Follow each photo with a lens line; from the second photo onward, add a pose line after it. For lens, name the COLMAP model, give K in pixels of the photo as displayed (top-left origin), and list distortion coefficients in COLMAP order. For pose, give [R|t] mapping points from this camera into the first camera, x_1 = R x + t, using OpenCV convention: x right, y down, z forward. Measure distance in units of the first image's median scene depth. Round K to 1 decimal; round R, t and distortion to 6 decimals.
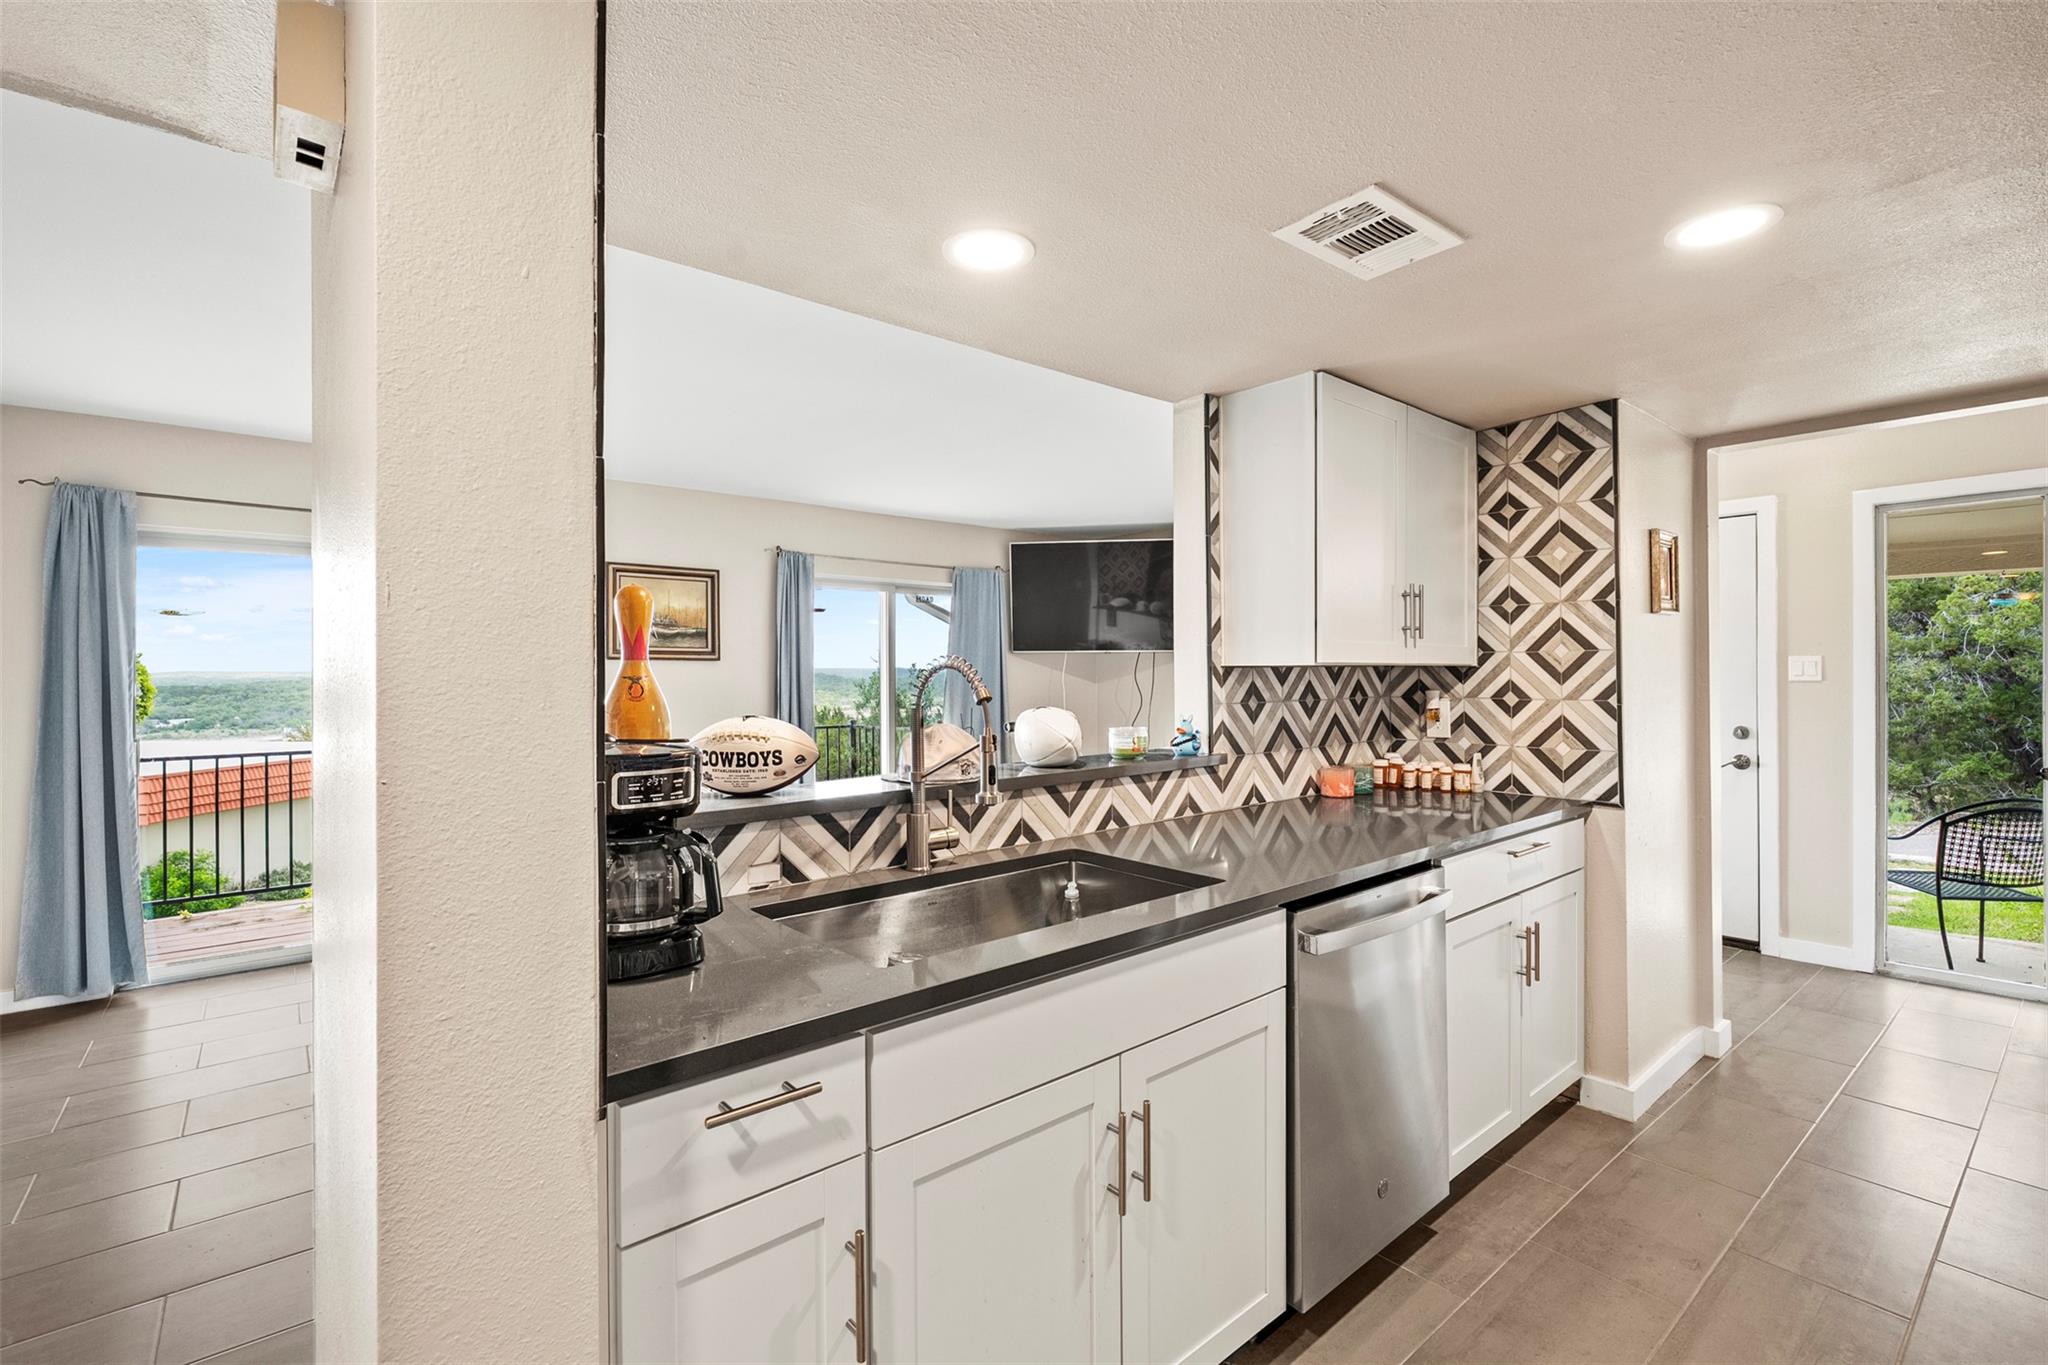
lens RADIAL K [[924.4, 0, 1034.2], [0, 924.4, 683.3], [0, 0, 1]] dist [-0.003372, 0.003303]
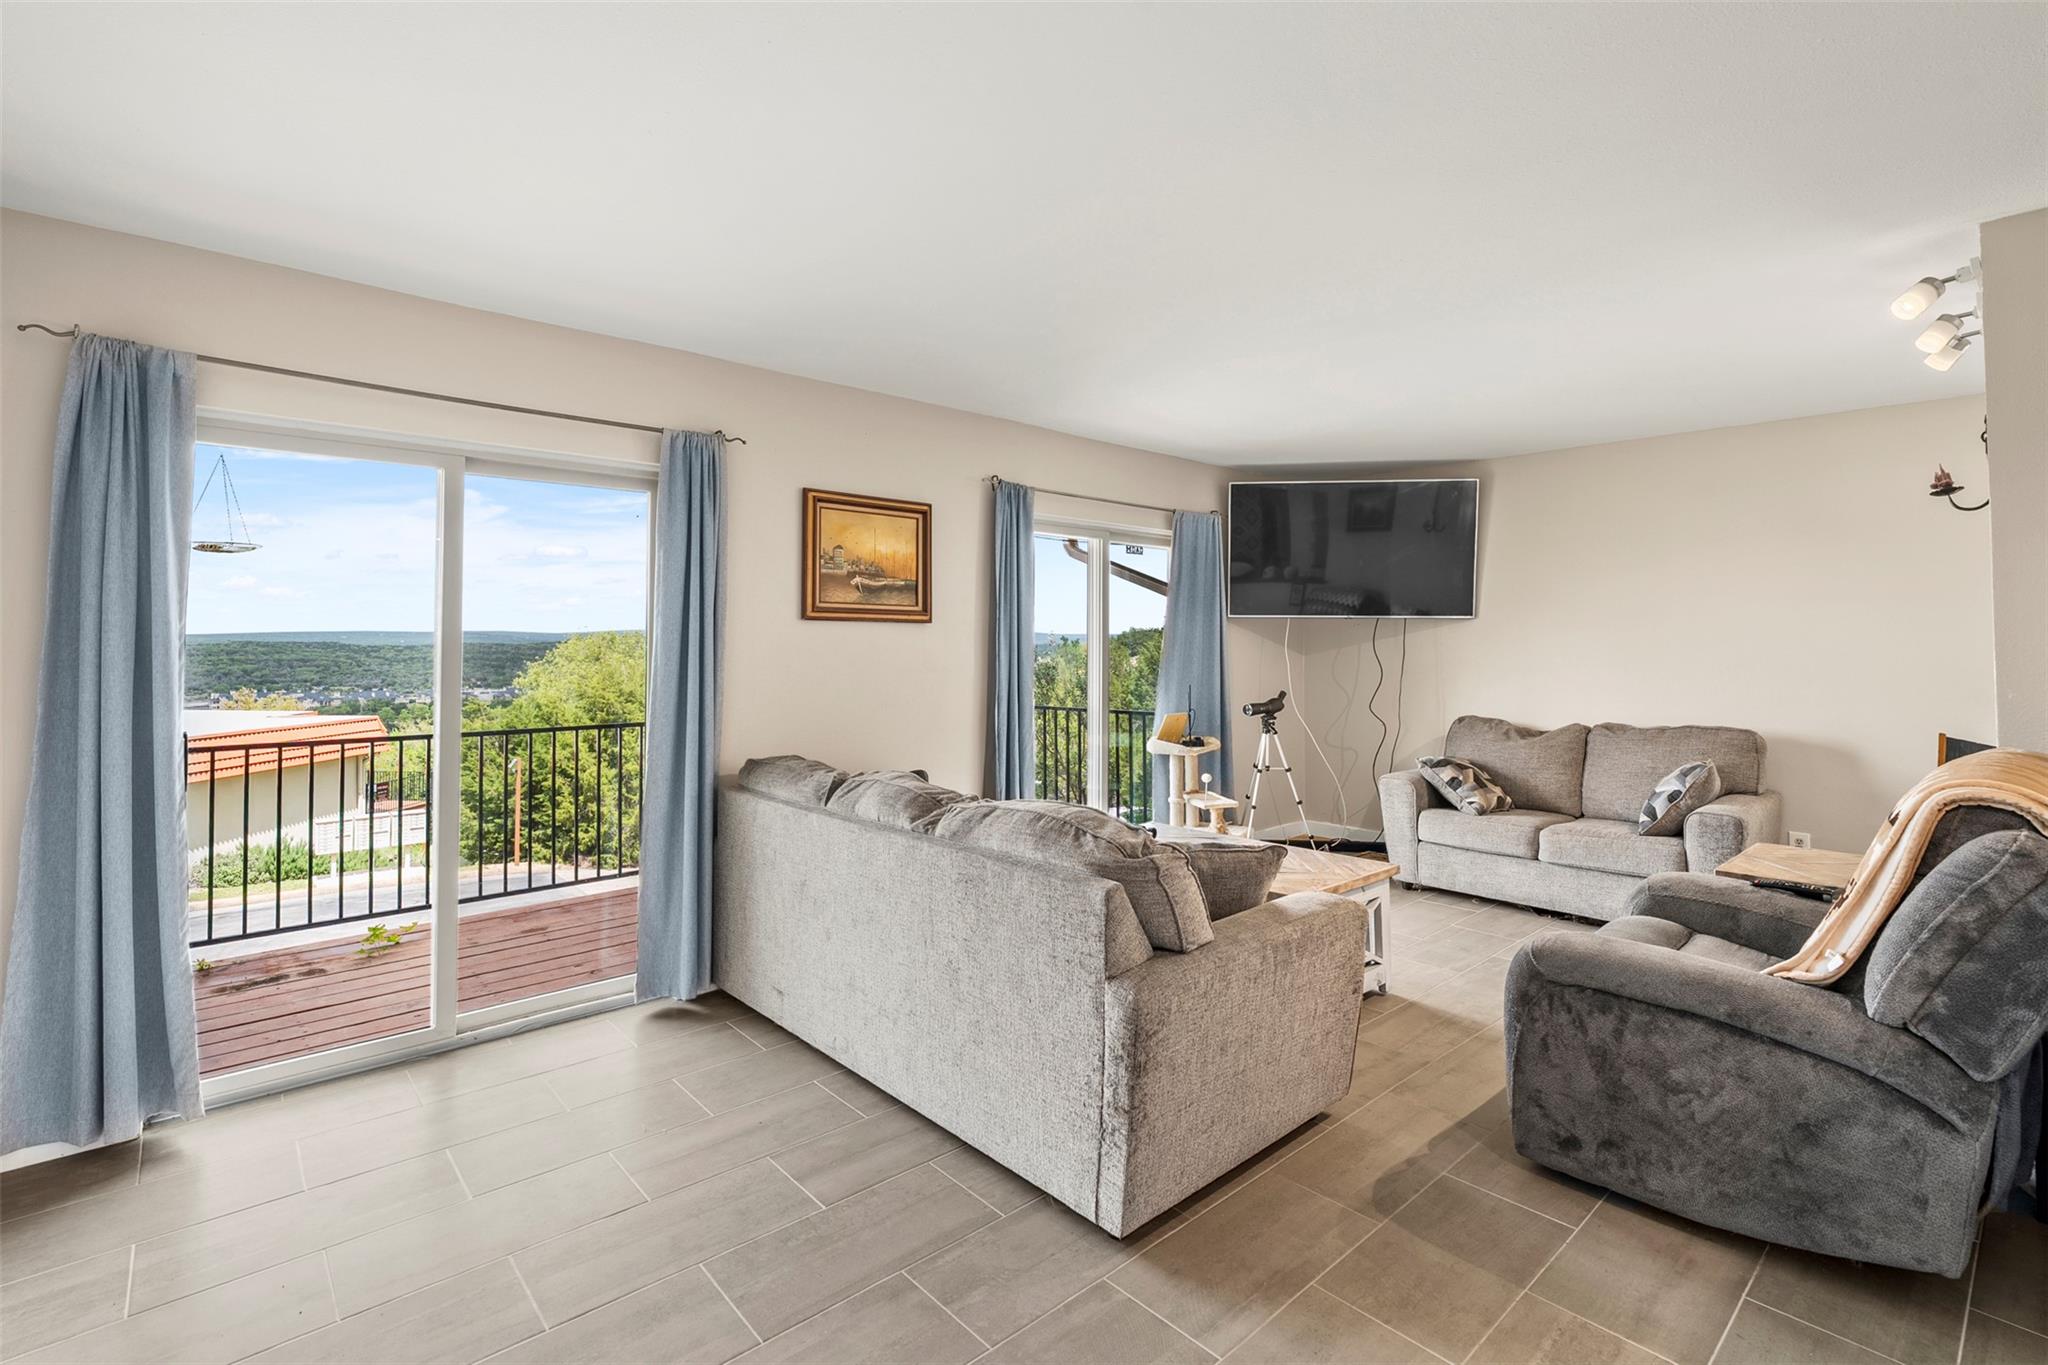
lens RADIAL K [[924.4, 0, 1018.5], [0, 924.4, 634.8], [0, 0, 1]] dist [-0.003372, 0.003303]
pose [[0.999069, 0.007833, 0.042418, -0.312312], [-0.007051, 0.999803, -0.018565, -0.000987], [-0.042555, 0.018248, 0.998927, 0.244131]]
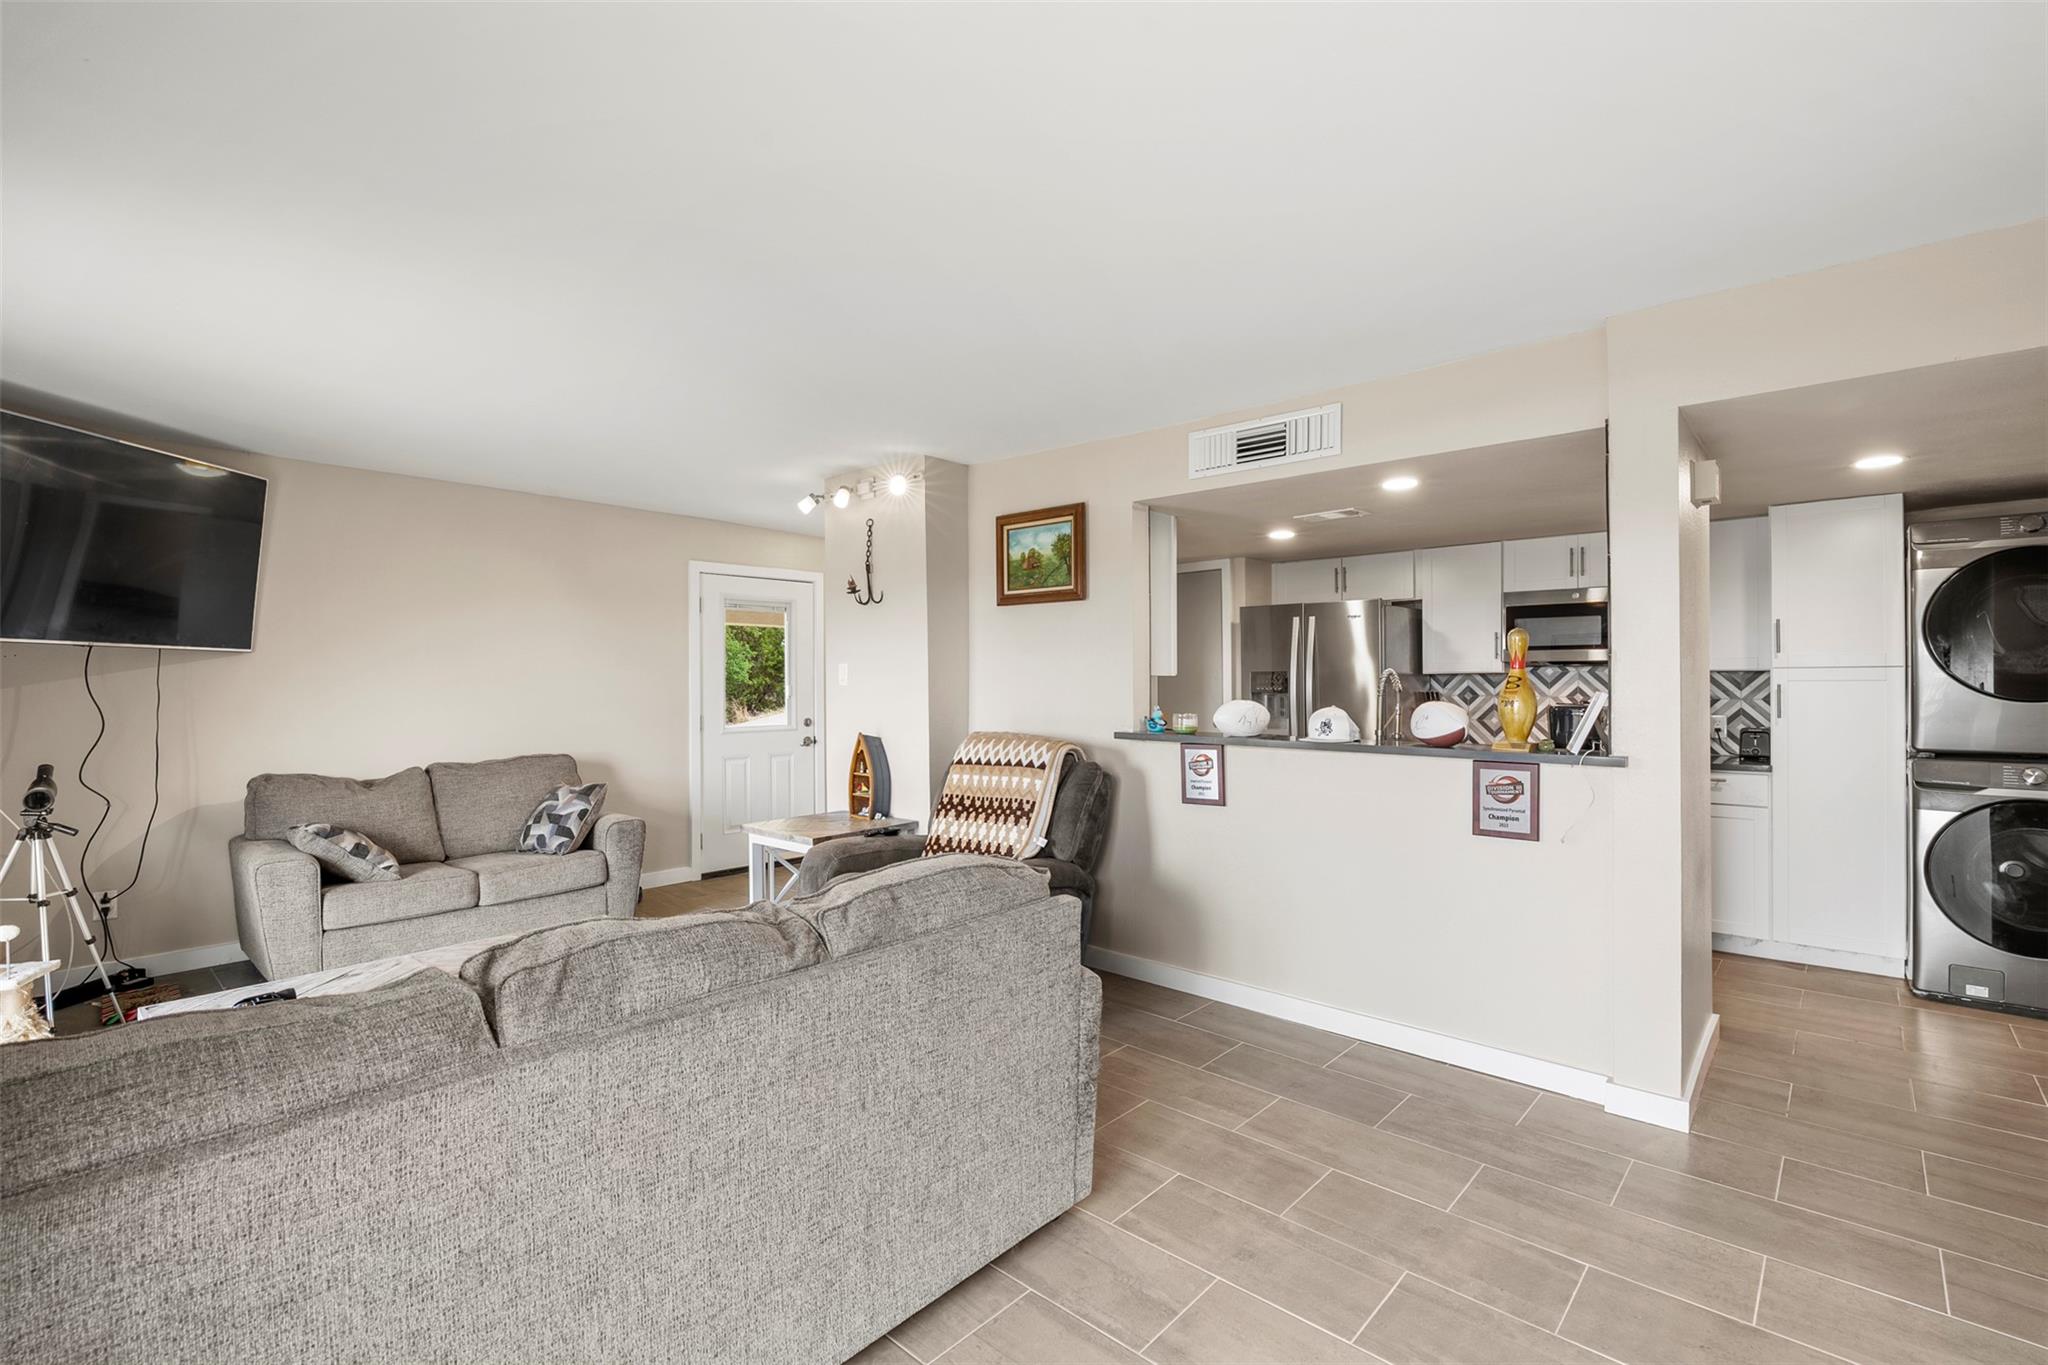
lens RADIAL K [[924.4, 0, 1021.8], [0, 924.4, 685.7], [0, 0, 1]] dist [-0.003372, 0.003303]
pose [[-0.140280, -0.001509, 0.990111, -0.672367], [0.016126, 0.999863, 0.003809, -0.004515], [-0.989981, 0.016501, -0.140236, 0.701939]]
